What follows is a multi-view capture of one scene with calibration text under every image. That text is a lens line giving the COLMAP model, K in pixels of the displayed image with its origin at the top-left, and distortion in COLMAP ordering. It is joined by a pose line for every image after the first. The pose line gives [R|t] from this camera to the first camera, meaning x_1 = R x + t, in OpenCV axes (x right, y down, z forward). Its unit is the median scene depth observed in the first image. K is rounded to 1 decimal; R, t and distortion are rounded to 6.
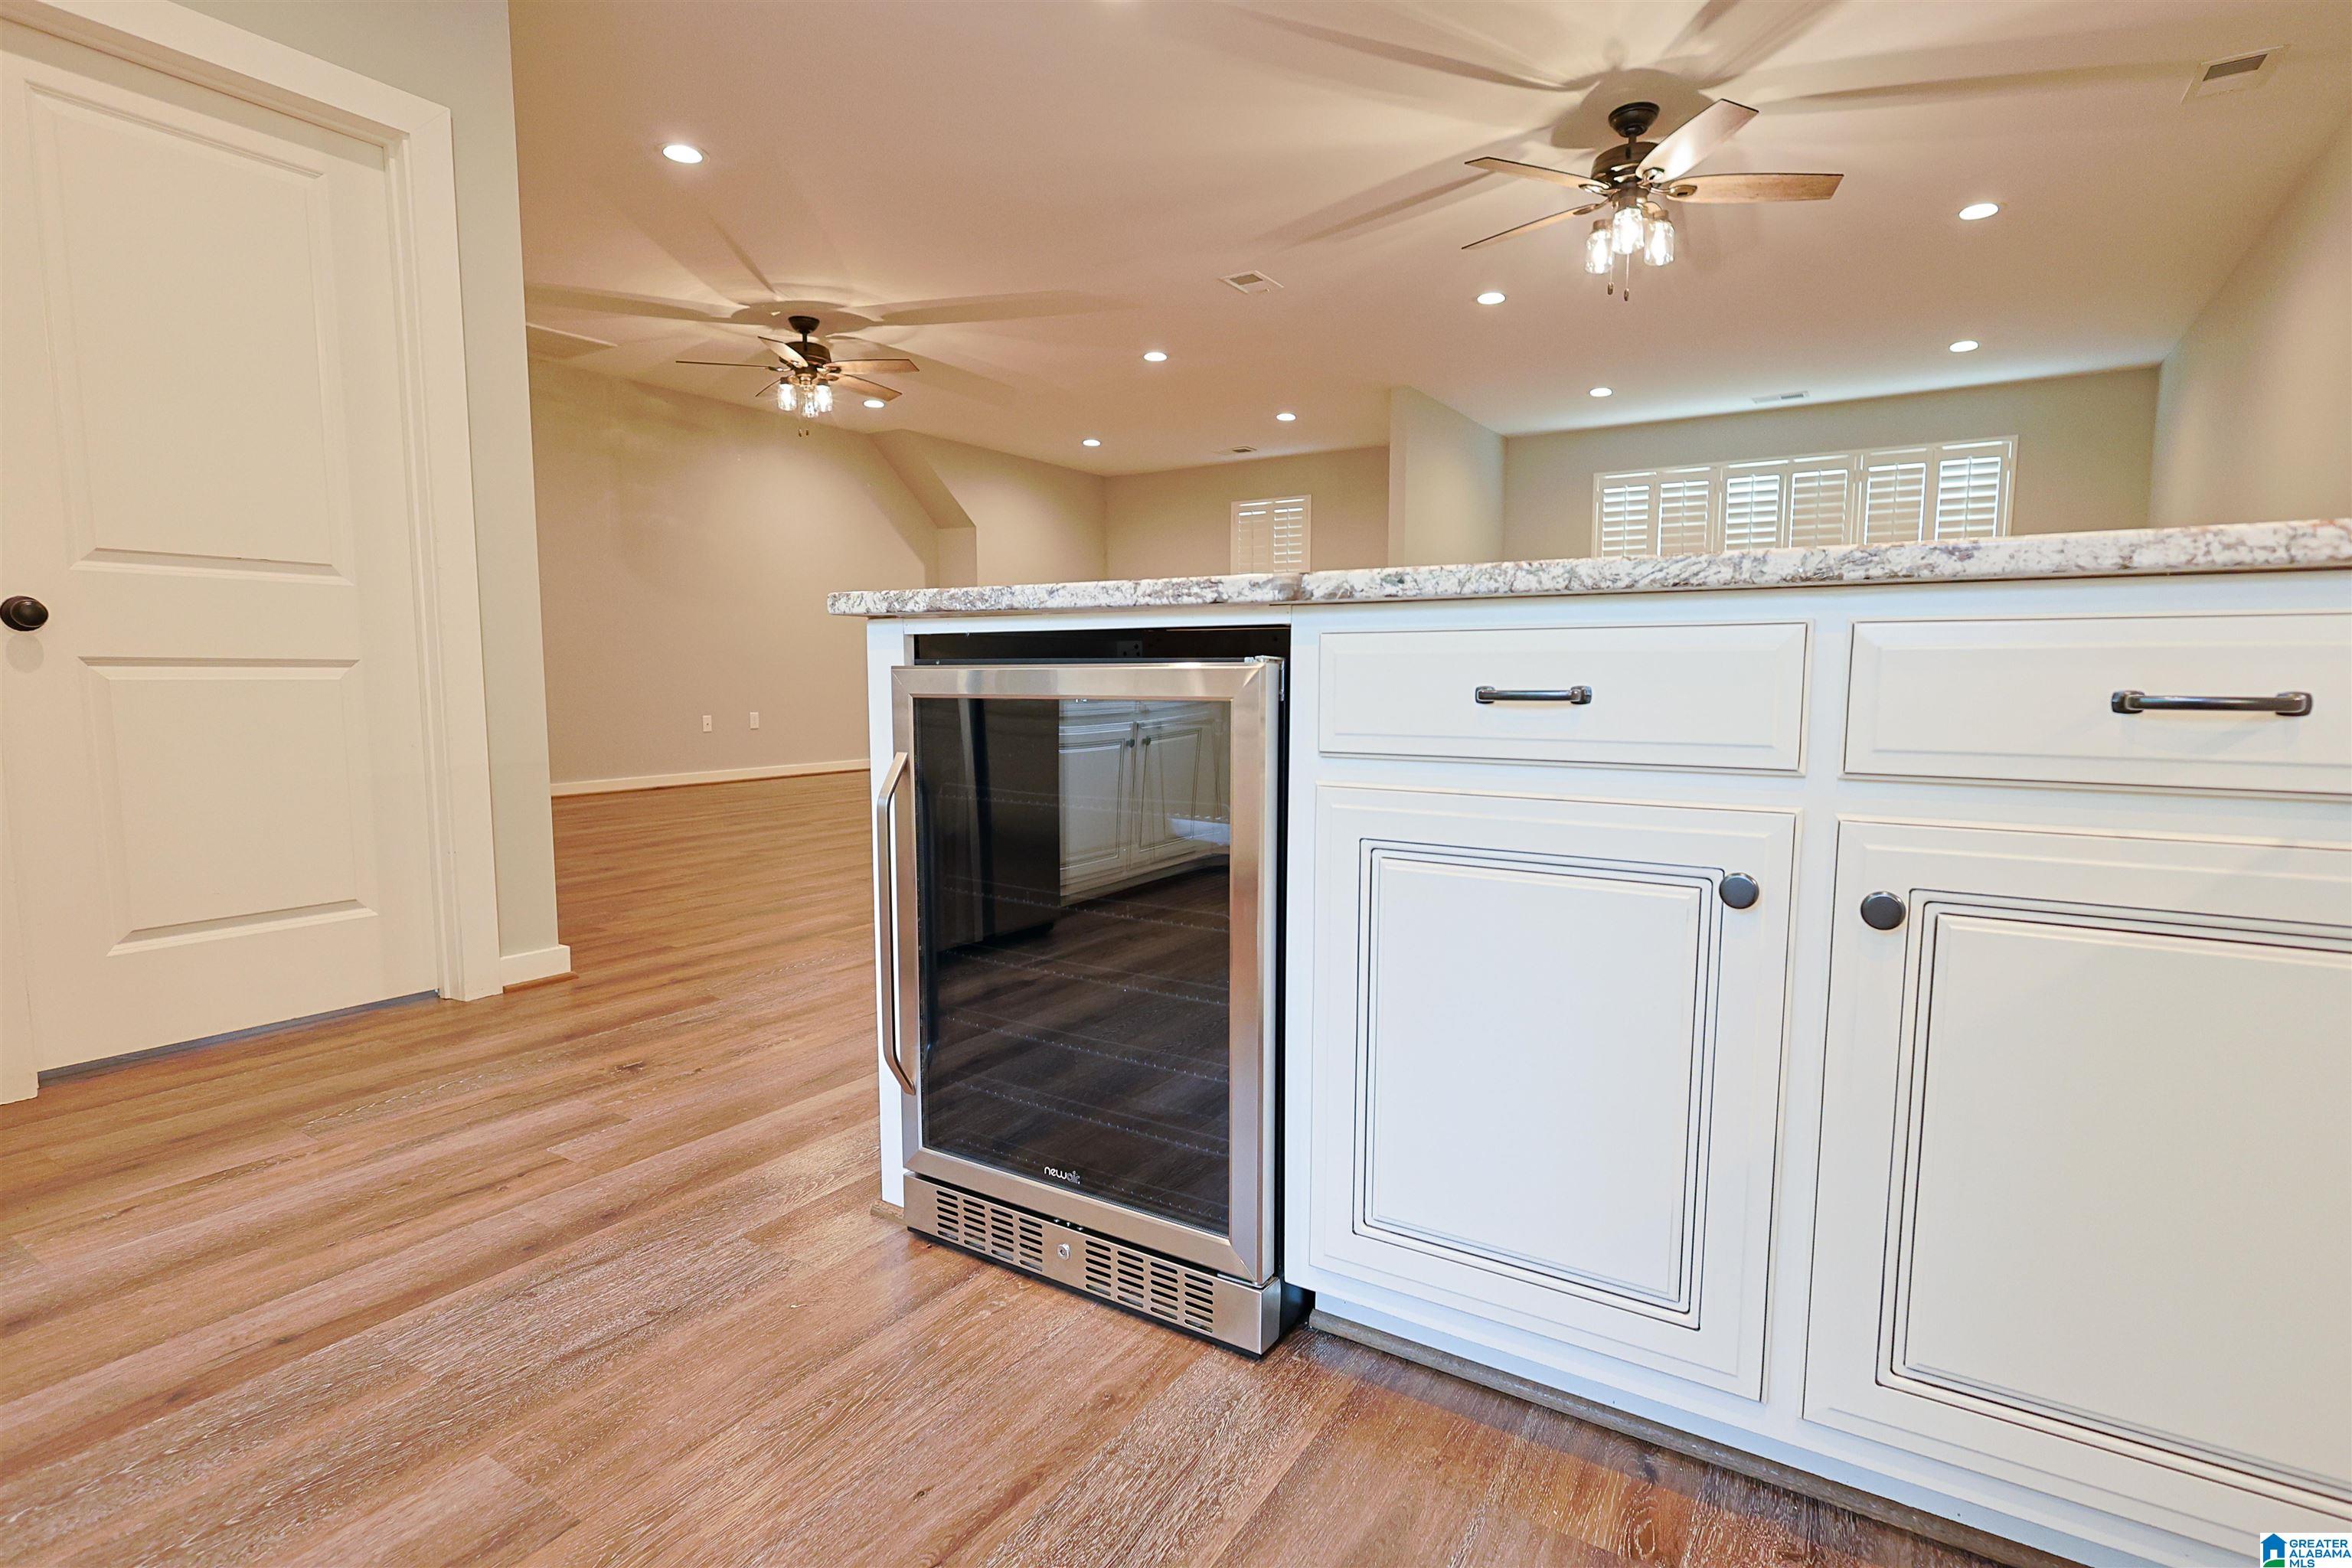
lens RADIAL K [[1150.4, 0, 1173.4], [0, 1150.4, 792.7], [0, 0, 1]] dist [-0.001094, -0.000410]
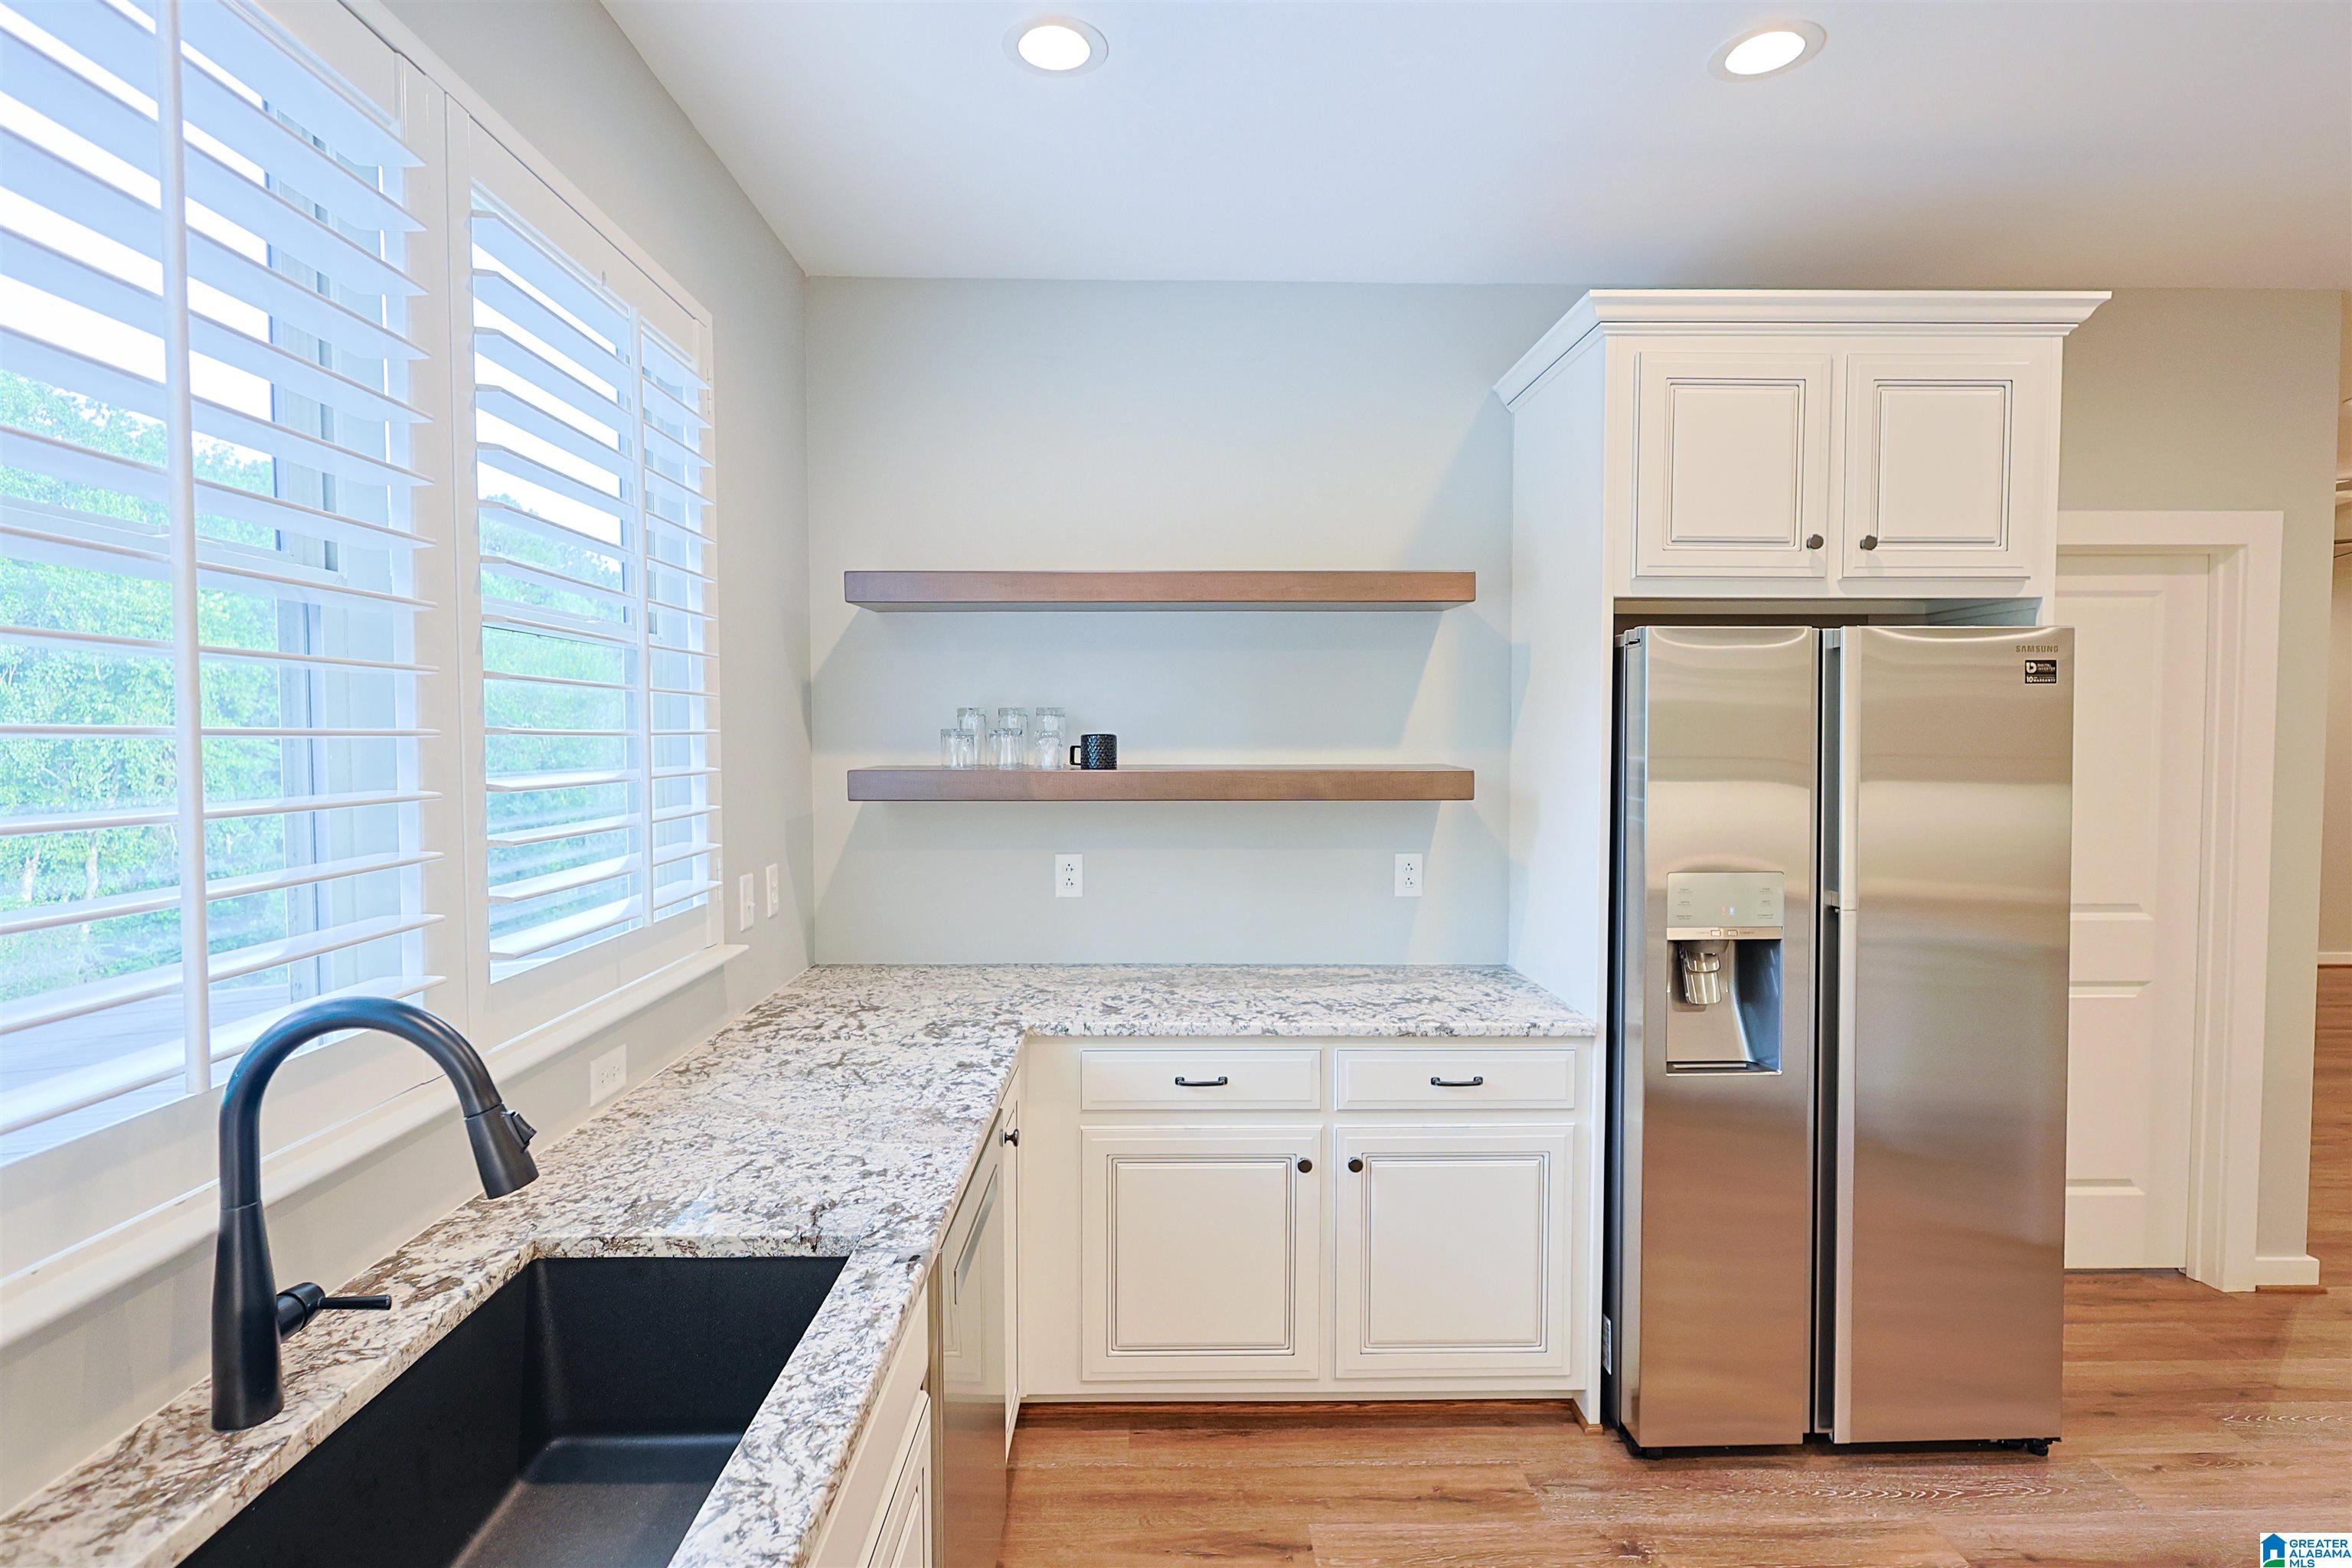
lens RADIAL K [[1153.6, 0, 1170.0], [0, 1153.6, 784.2], [0, 0, 1]] dist [-0.001907, 0.000729]
pose [[0.554479, 0.030342, -0.831644, -0.287263], [-0.083732, 0.996298, -0.019477, -0.213566], [0.827974, 0.080435, 0.554967, -0.531846]]
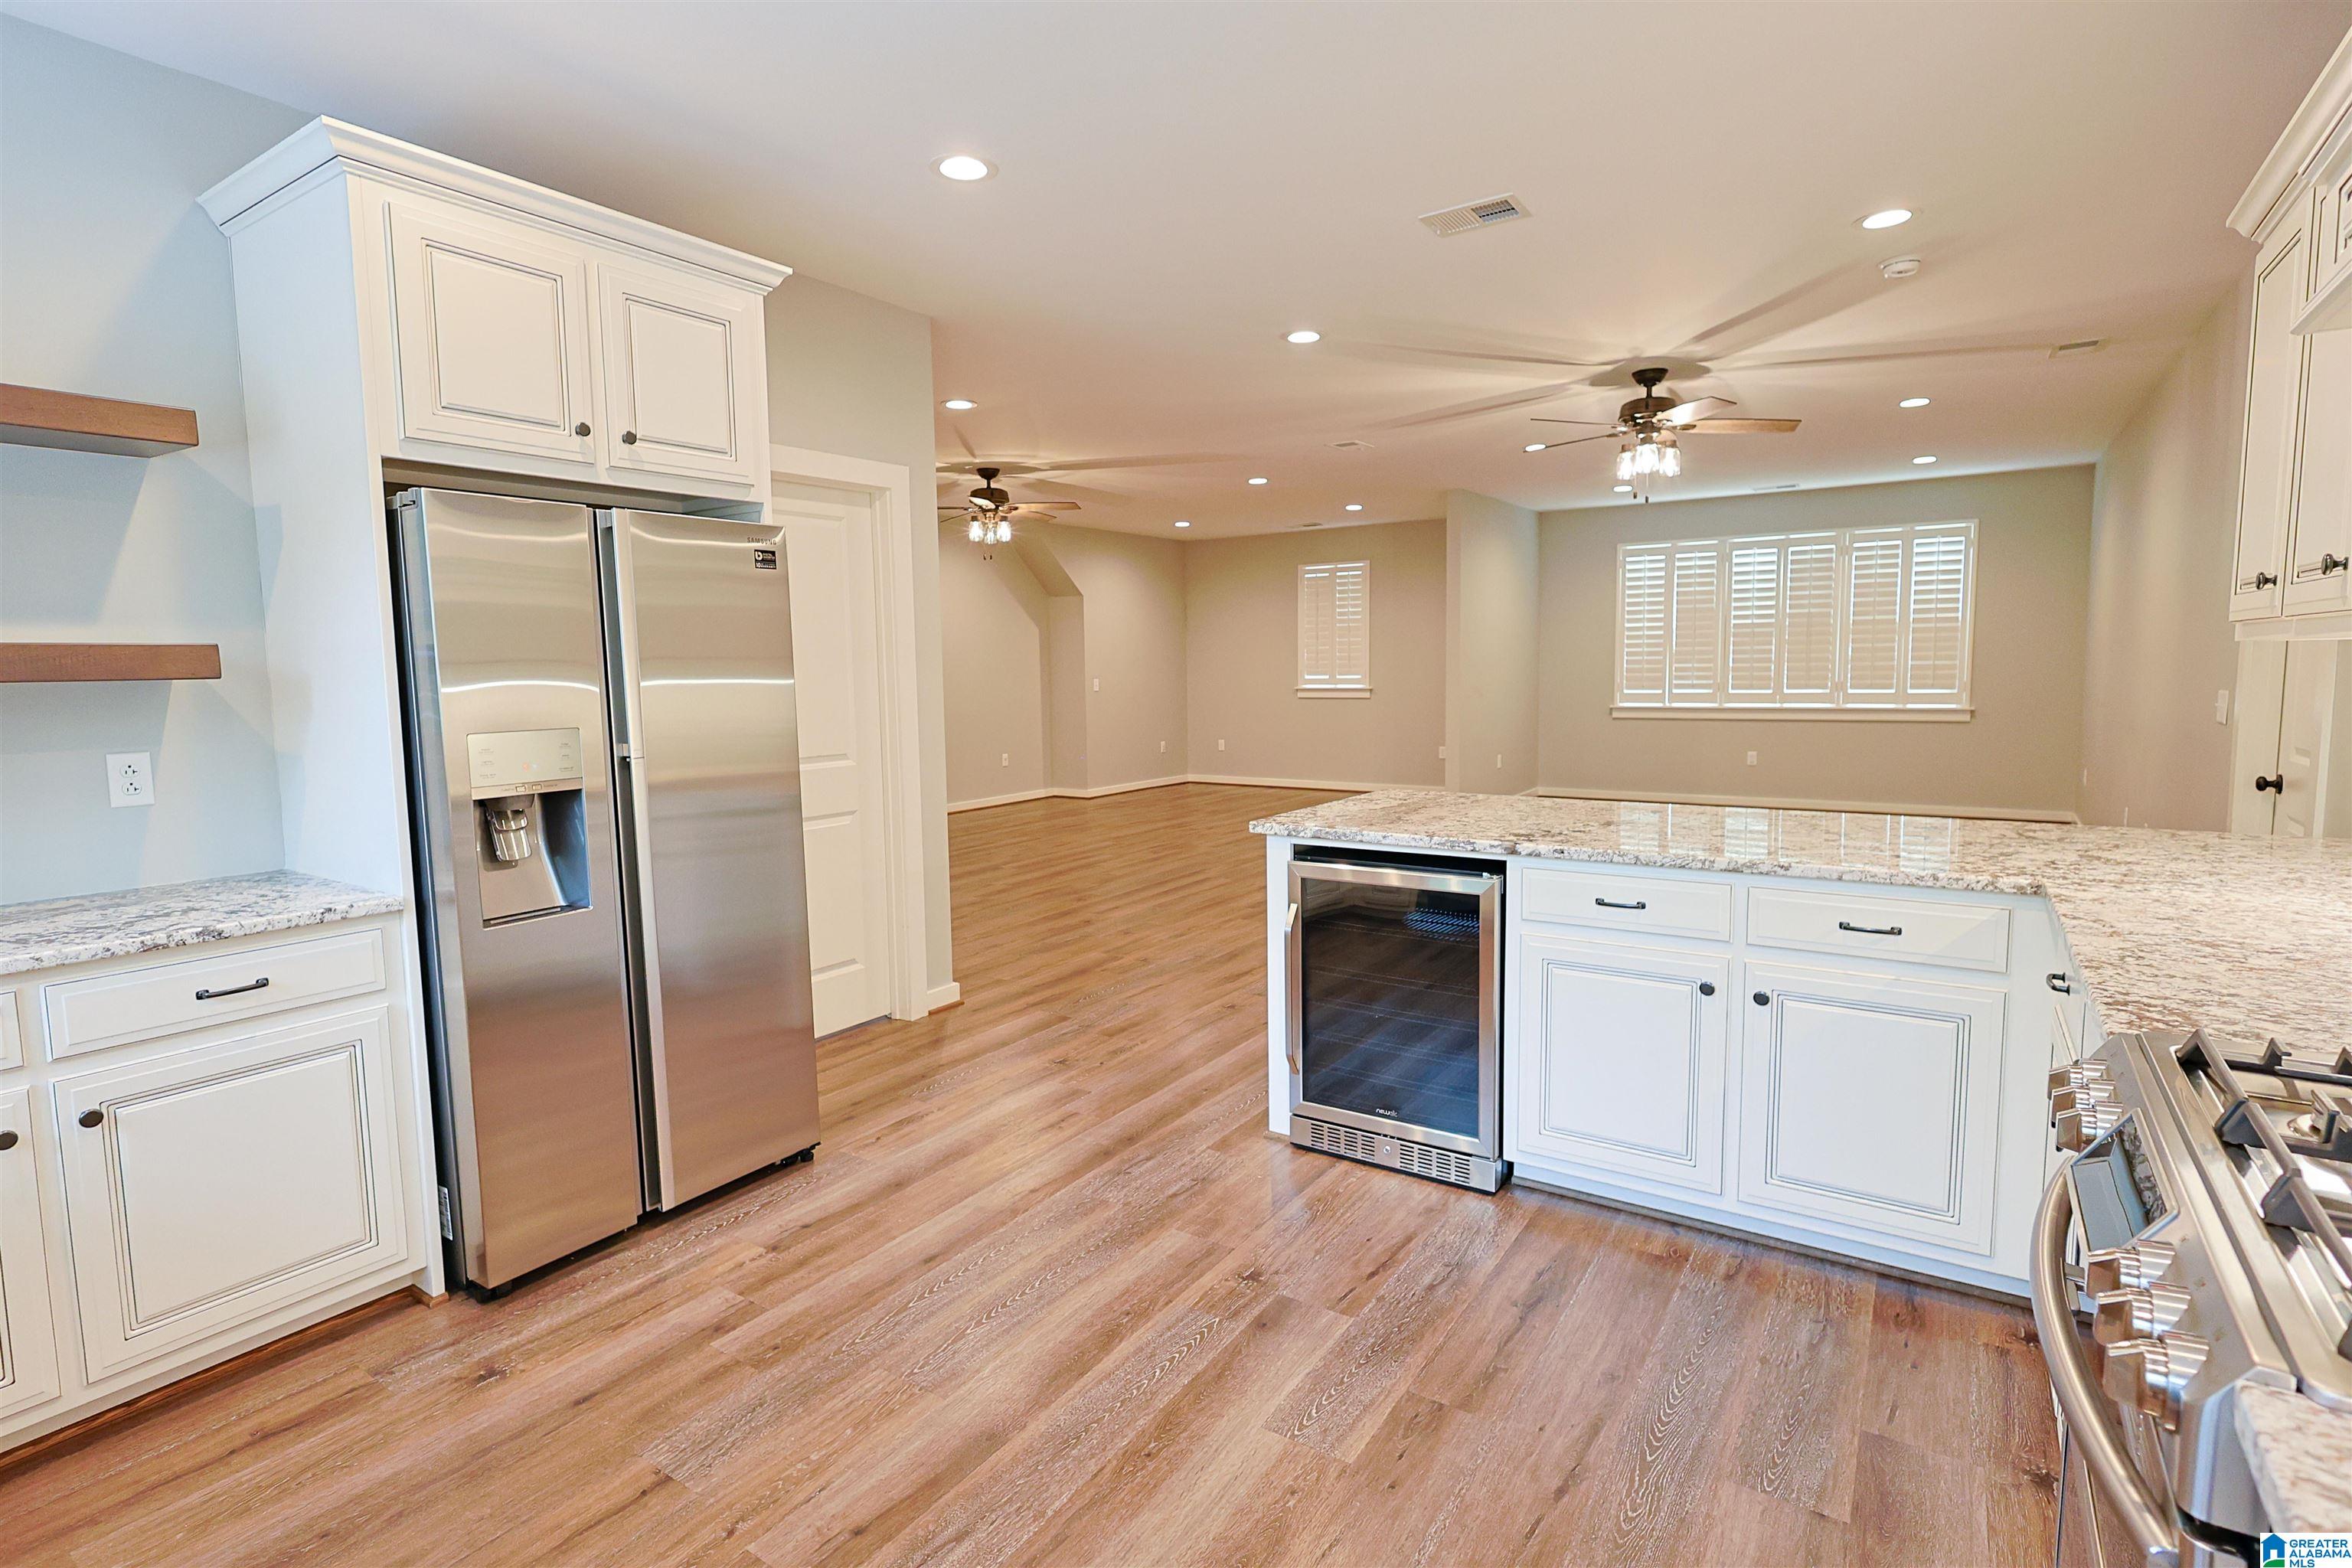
lens RADIAL K [[1145.2, 0, 1156.2], [0, 1145.2, 772.3], [0, 0, 1]] dist [-0.001942, -0.000042]
pose [[0.999421, -0.015911, -0.030085, -0.243871], [0.015626, 0.999831, -0.009674, -0.147946], [0.030234, 0.009198, 0.999501, -0.597715]]
